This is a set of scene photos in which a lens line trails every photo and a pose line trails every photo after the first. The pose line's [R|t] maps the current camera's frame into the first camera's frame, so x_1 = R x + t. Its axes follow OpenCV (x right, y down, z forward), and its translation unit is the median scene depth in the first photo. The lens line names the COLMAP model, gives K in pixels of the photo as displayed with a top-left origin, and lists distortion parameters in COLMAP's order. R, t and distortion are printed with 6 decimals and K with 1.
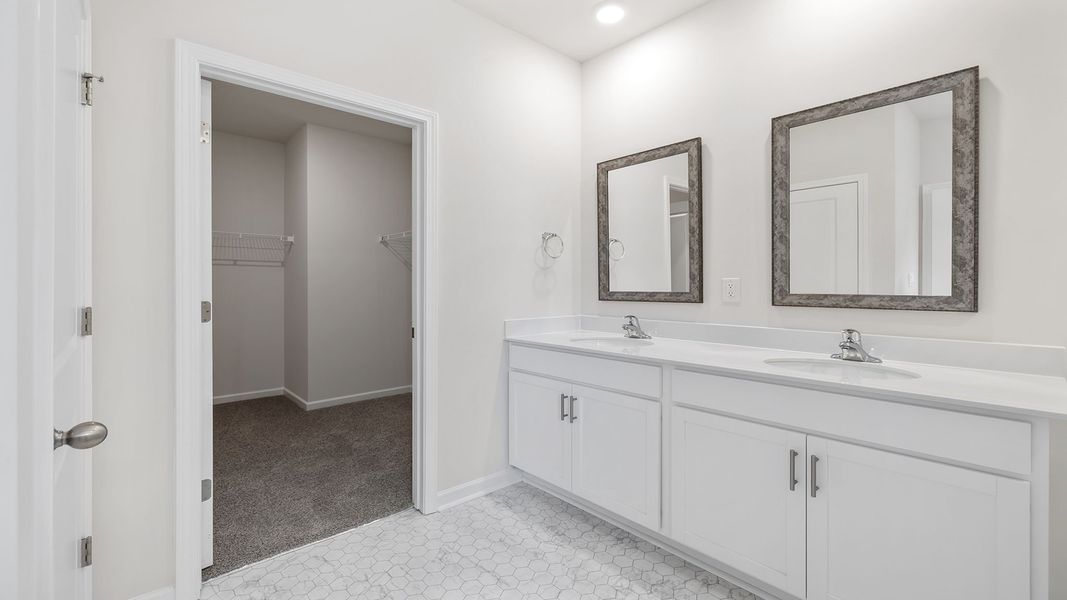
lens RADIAL K [[455.8, 0, 527.6], [0, 455.8, 288.8], [0, 0, 1]] dist [-0.001028, -0.000248]
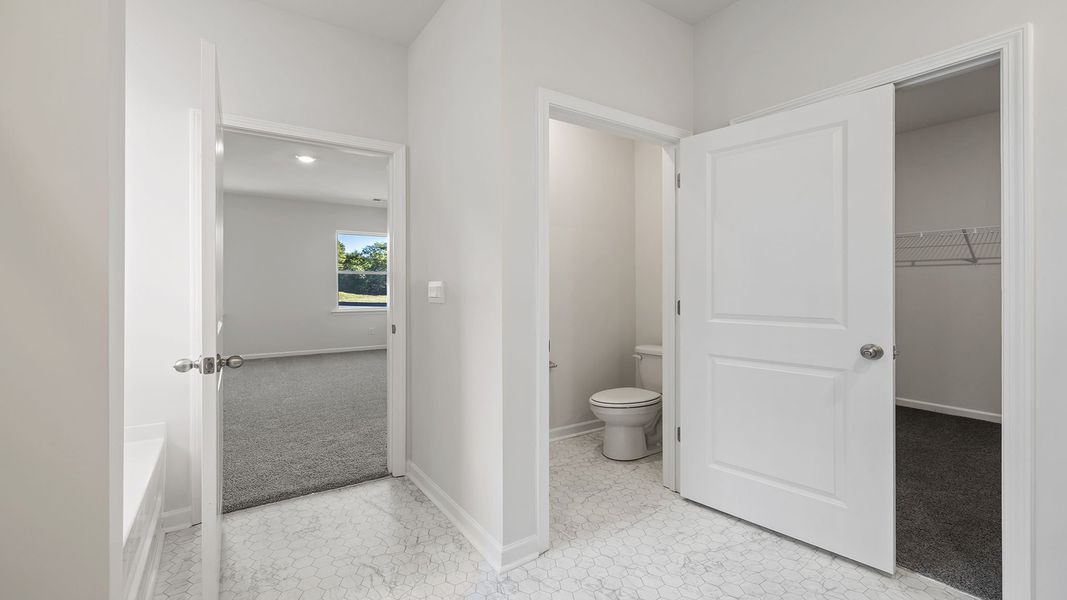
lens RADIAL K [[455.8, 0, 527.6], [0, 455.8, 288.8], [0, 0, 1]] dist [-0.001028, -0.000248]
pose [[-0.141067, 0.003485, -0.989994, 0.428782], [-0.006288, 0.999970, 0.004416, -0.003168], [0.989980, 0.006848, -0.141041, 0.333906]]
